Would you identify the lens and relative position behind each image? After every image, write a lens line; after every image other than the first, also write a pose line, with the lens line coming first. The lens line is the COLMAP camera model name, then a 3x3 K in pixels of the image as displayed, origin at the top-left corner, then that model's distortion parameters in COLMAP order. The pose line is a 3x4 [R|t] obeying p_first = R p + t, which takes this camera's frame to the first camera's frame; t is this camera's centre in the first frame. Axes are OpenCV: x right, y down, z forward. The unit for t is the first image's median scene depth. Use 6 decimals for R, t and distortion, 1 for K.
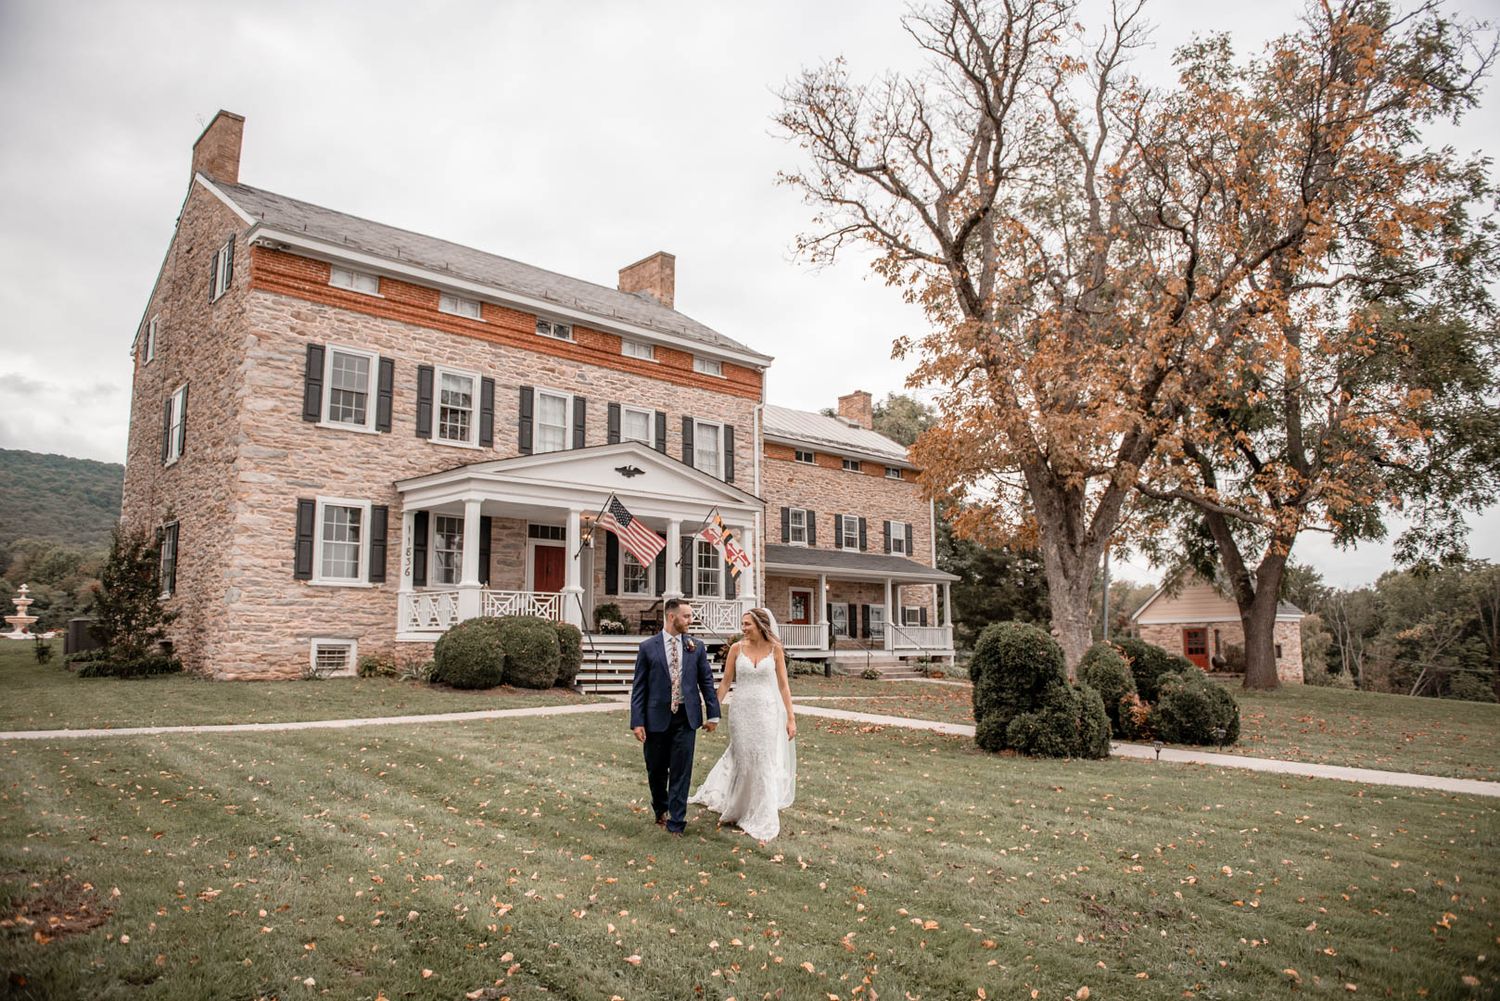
lens RADIAL K [[1024.6, 0, 750.7], [0, 1024.6, 500.8], [0, 0, 1]] dist [-0.047016, -0.005166]
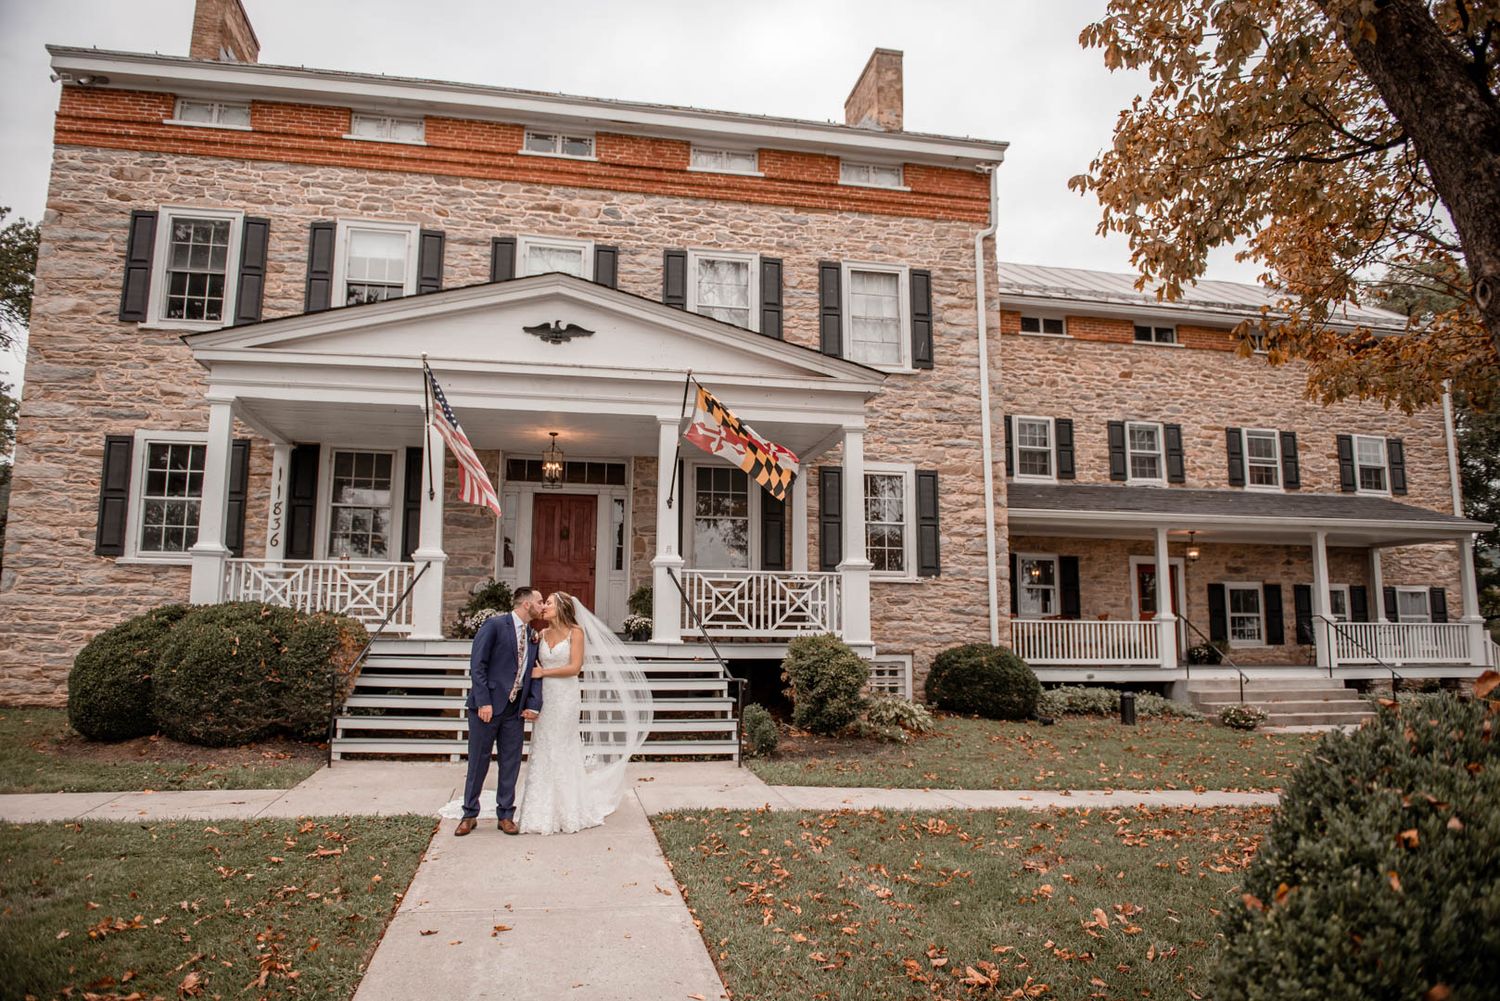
lens RADIAL K [[1024.6, 0, 749.4], [0, 1024.6, 500.9], [0, 0, 1]] dist [-0.047016, -0.005166]
pose [[0.849779, -0.070412, -0.522416, 0.230587], [0.067833, 0.997406, -0.024093, 0.076054], [0.522757, -0.014964, 0.852350, 0.582294]]
